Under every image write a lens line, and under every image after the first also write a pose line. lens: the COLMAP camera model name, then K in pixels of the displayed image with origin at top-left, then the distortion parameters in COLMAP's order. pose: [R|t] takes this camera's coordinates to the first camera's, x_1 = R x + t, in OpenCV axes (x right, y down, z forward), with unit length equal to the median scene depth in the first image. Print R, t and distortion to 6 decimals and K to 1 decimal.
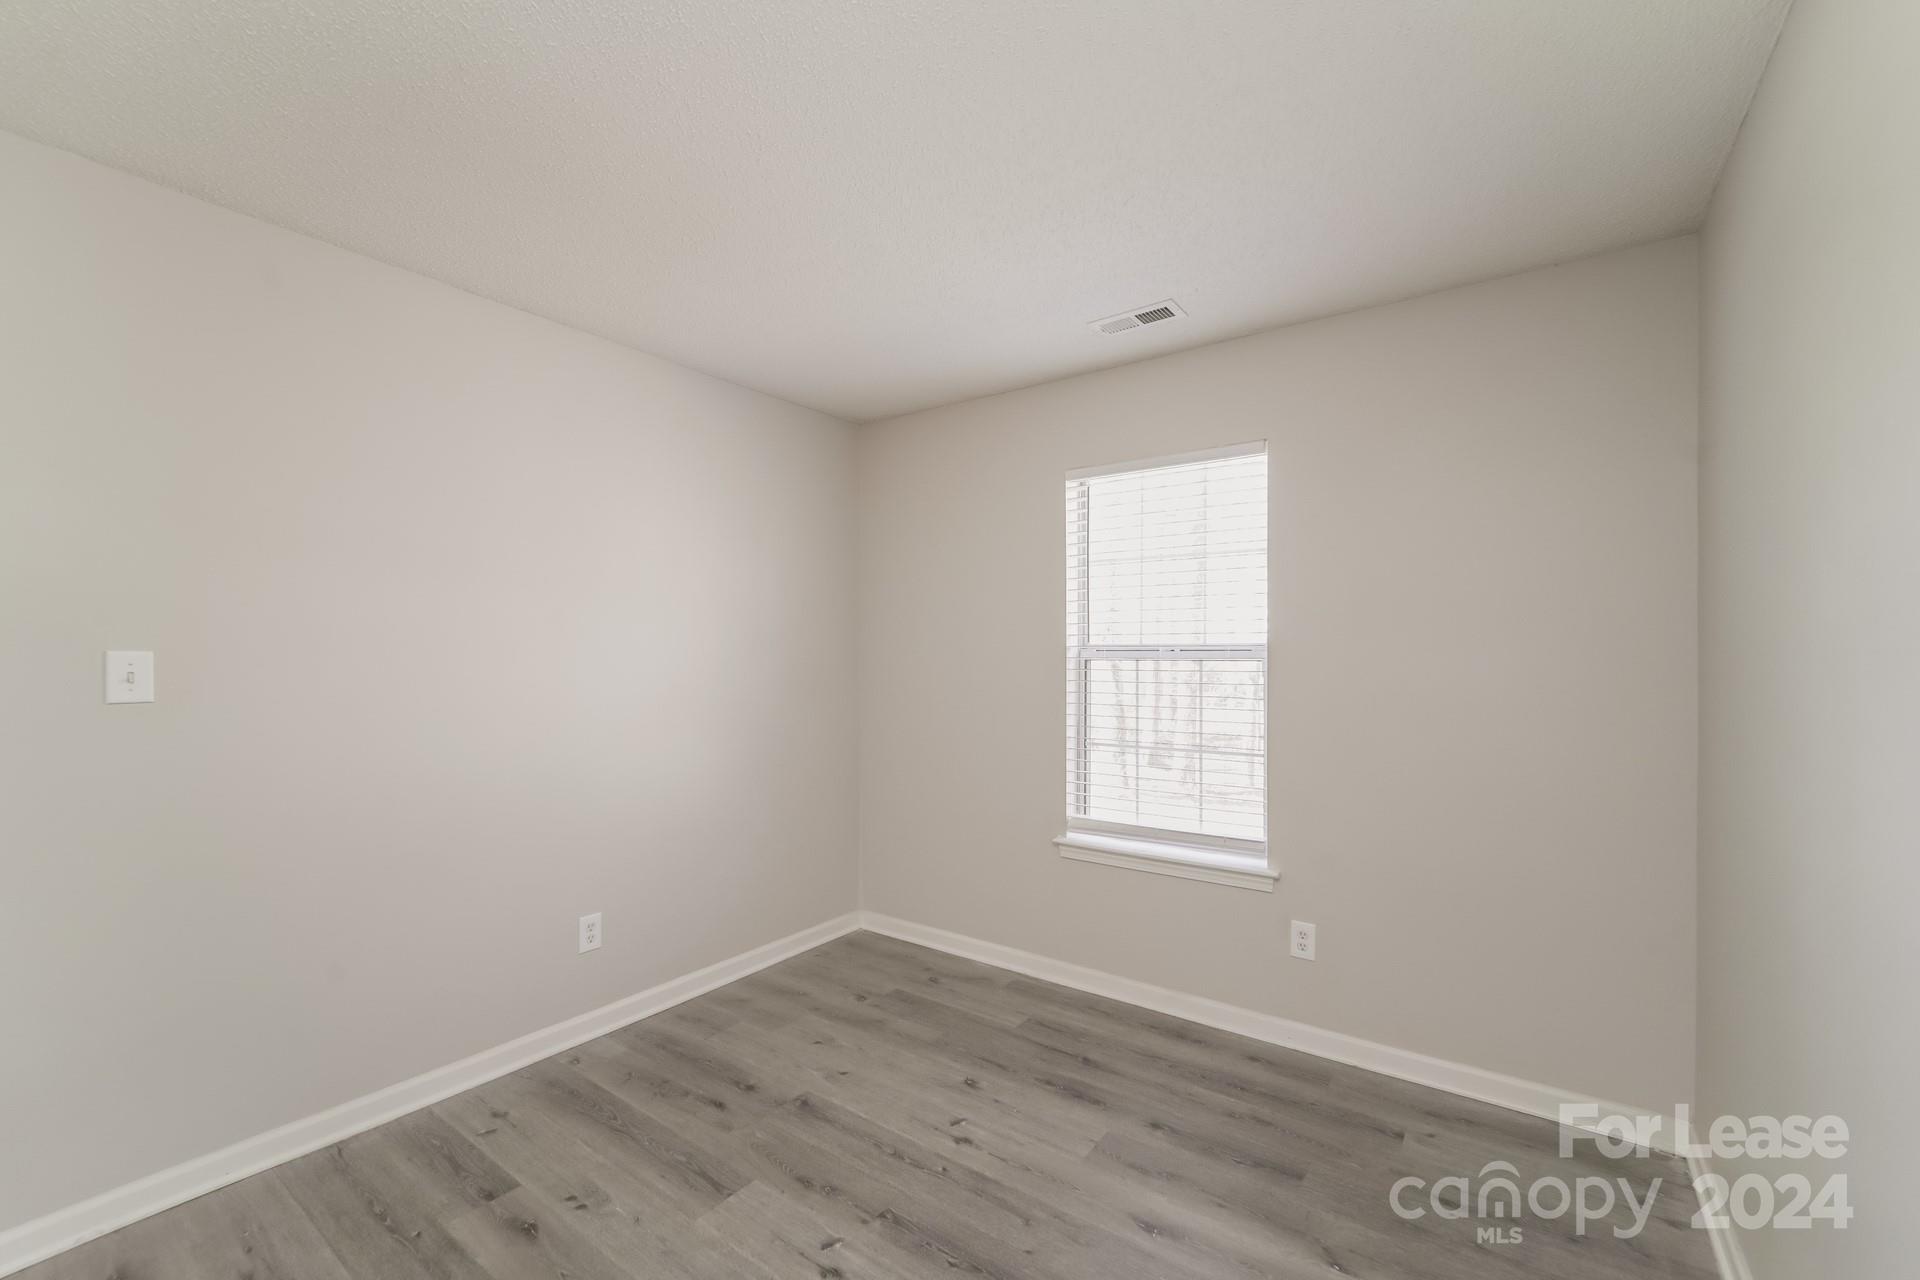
lens RADIAL K [[782.4, 0, 965.8], [0, 782.4, 667.5], [0, 0, 1]] dist [-0.010127, -0.000654]
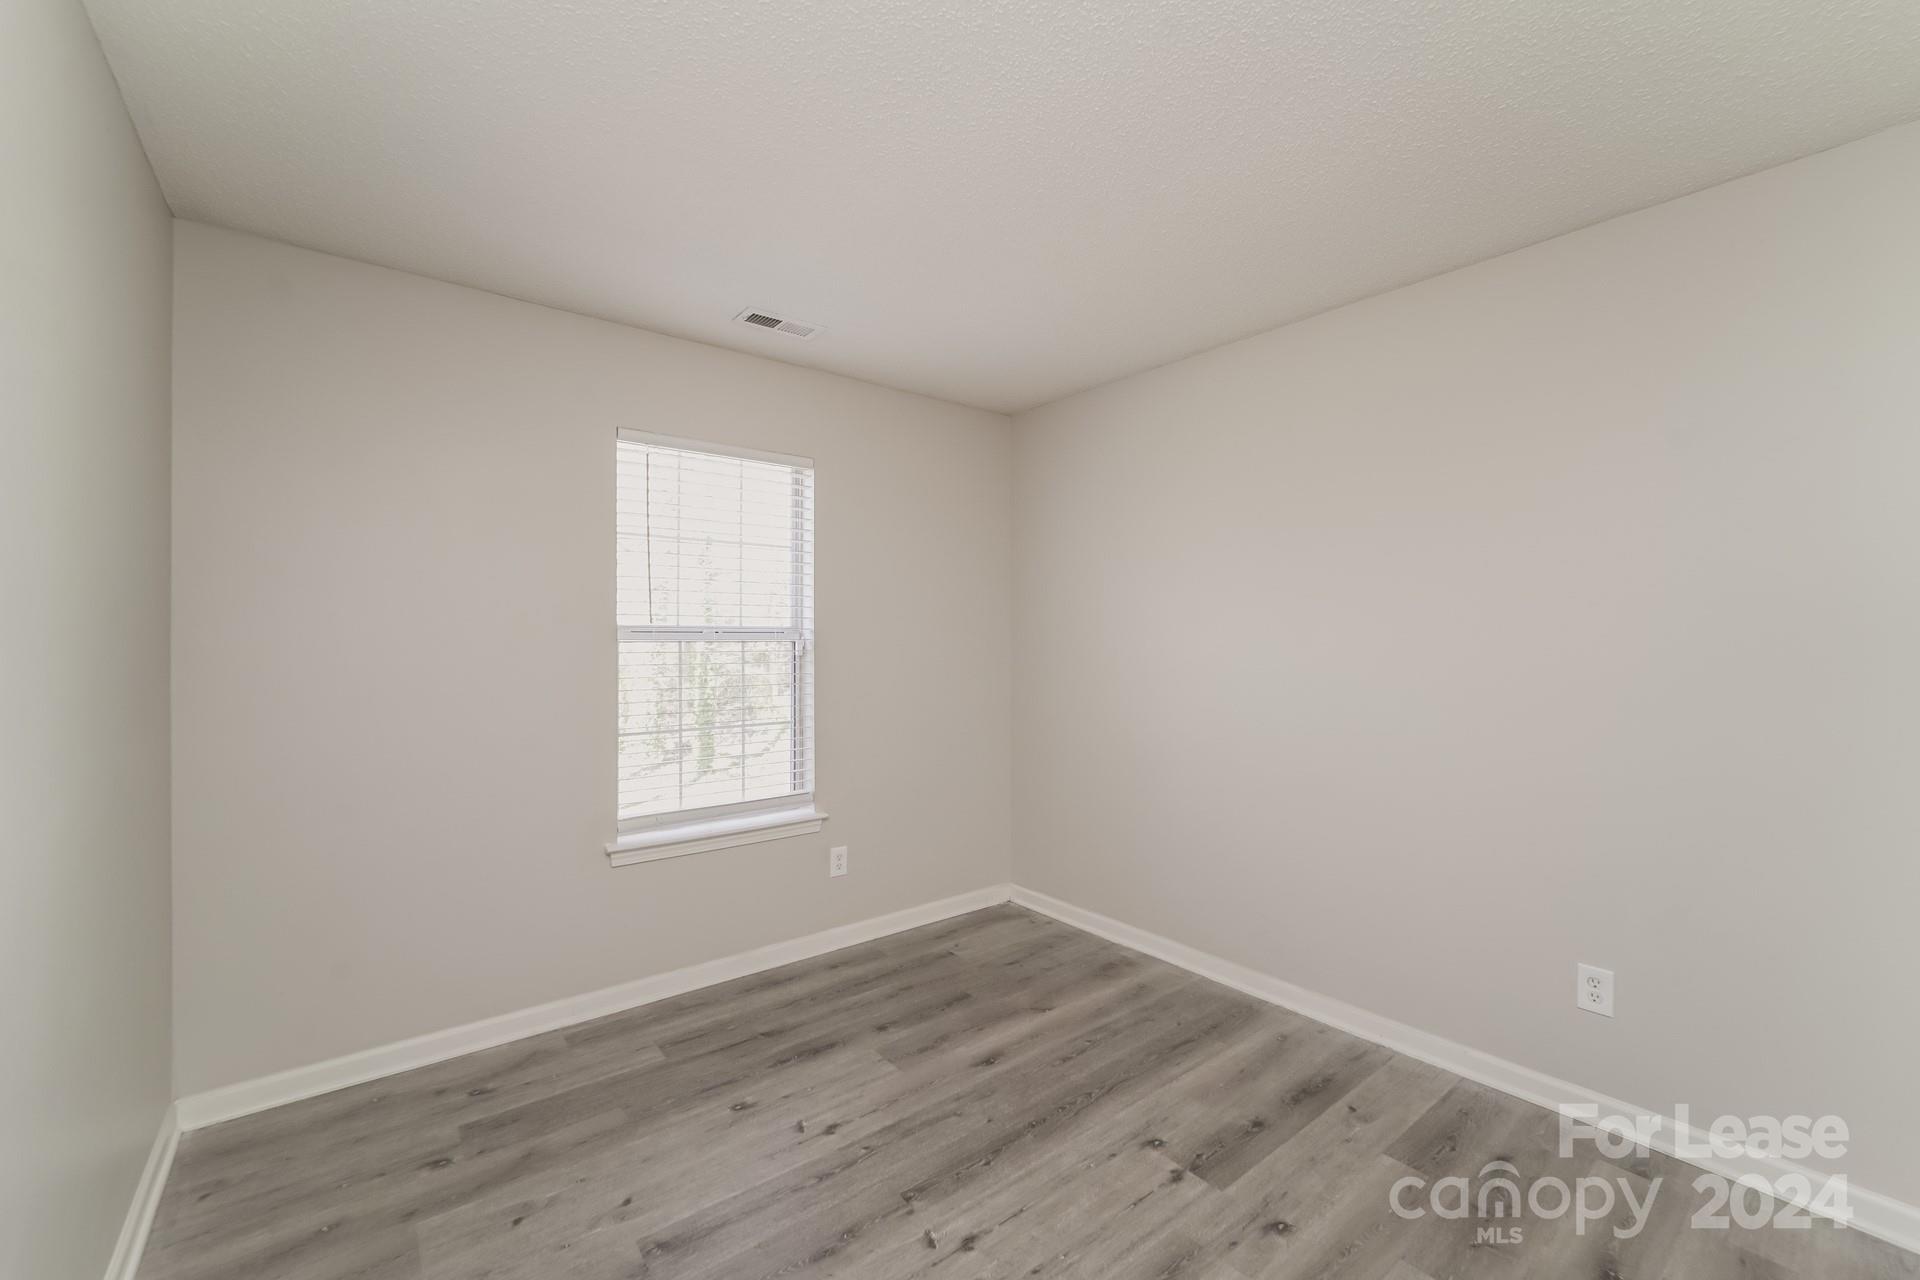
lens RADIAL K [[782.4, 0, 961.3], [0, 782.4, 644.4], [0, 0, 1]] dist [-0.010127, -0.000654]
pose [[0.266802, -0.013807, 0.963652, -0.725109], [0.013861, 0.999849, 0.010488, -0.013874], [-0.963652, 0.010558, 0.266953, 0.456182]]
